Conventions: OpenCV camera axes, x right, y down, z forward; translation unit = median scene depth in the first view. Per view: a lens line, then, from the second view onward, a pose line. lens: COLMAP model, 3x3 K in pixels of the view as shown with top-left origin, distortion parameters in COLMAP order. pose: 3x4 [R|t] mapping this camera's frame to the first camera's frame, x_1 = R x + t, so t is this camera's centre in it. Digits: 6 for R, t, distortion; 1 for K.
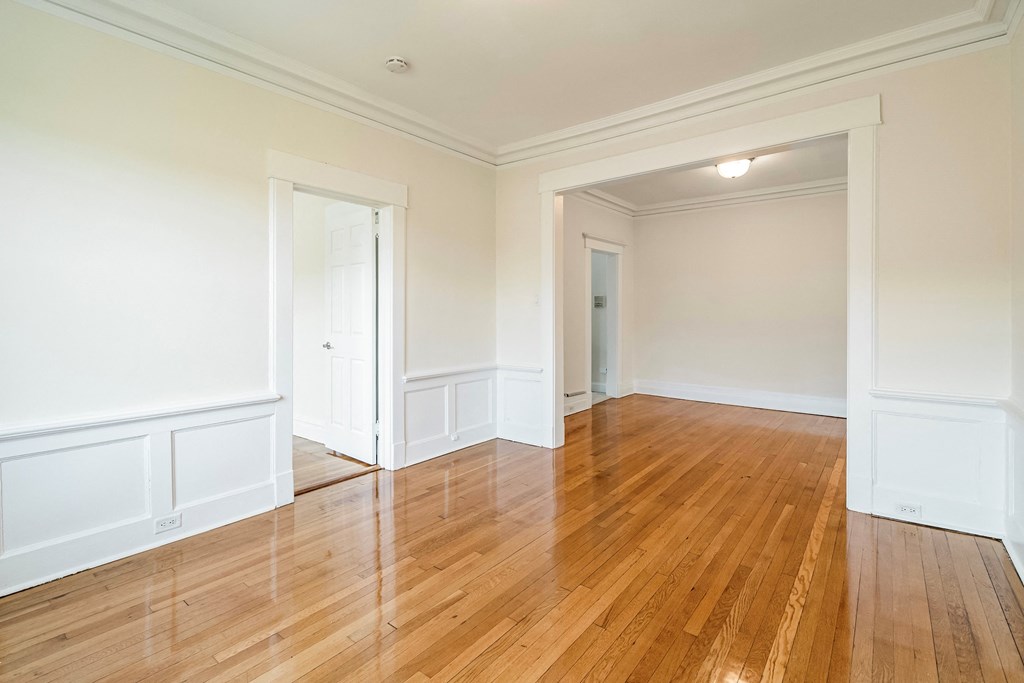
lens RADIAL K [[471.0, 0, 513.2], [0, 471.0, 313.3], [0, 0, 1]] dist [0.015159, -0.000168]
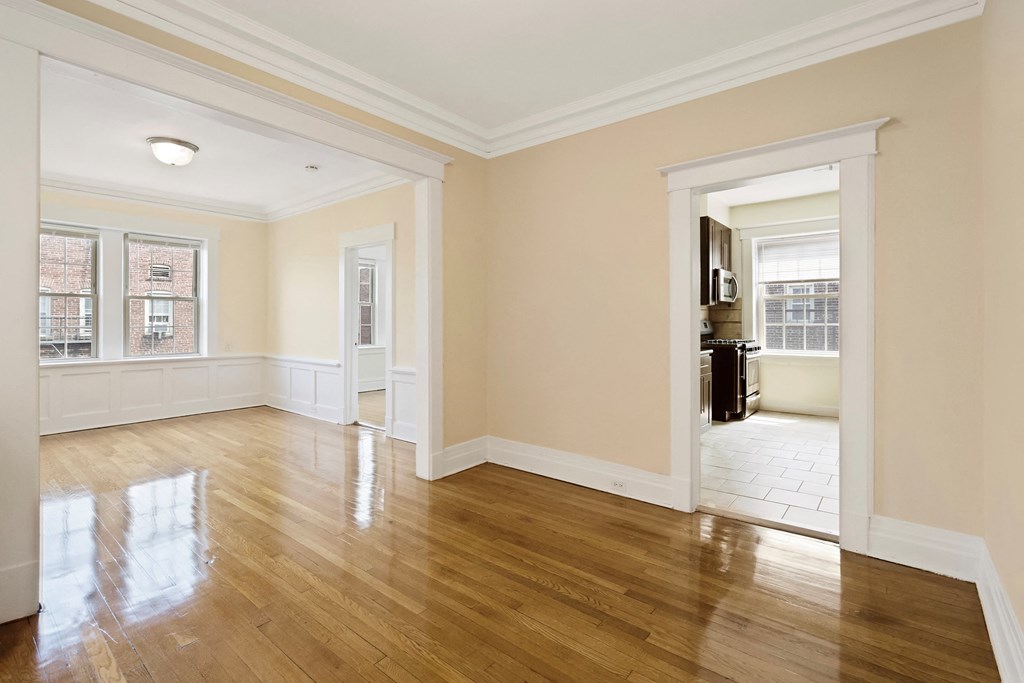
lens RADIAL K [[477.8, 0, 472.3], [0, 477.8, 326.3], [0, 0, 1]] dist [0.037467, 0.000122]
pose [[-0.059316, 0.011752, -0.998170, 1.580935], [0.000087, 0.999931, 0.011768, 0.001148], [0.998239, 0.000611, -0.059313, 1.897810]]
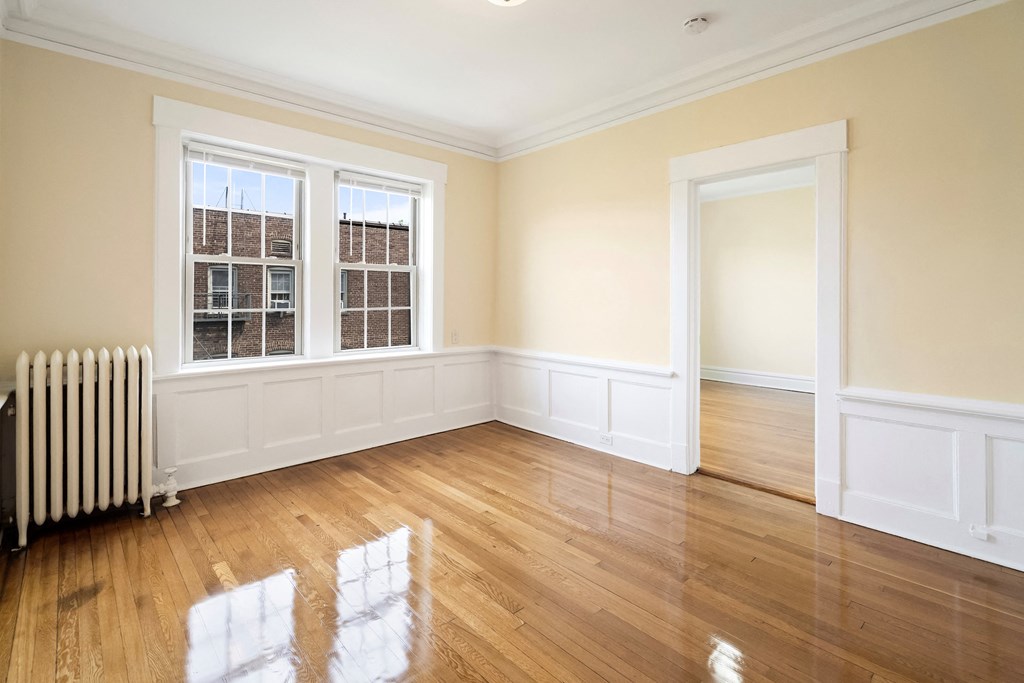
lens RADIAL K [[486.2, 0, 506.4], [0, 486.2, 303.5], [0, 0, 1]] dist [-0.000516, -0.000314]
pose [[-0.160648, 0.007158, -0.986986, 0.828437], [-0.004879, 0.999956, 0.008046, -0.000335], [0.987000, 0.006108, -0.160606, 0.916788]]
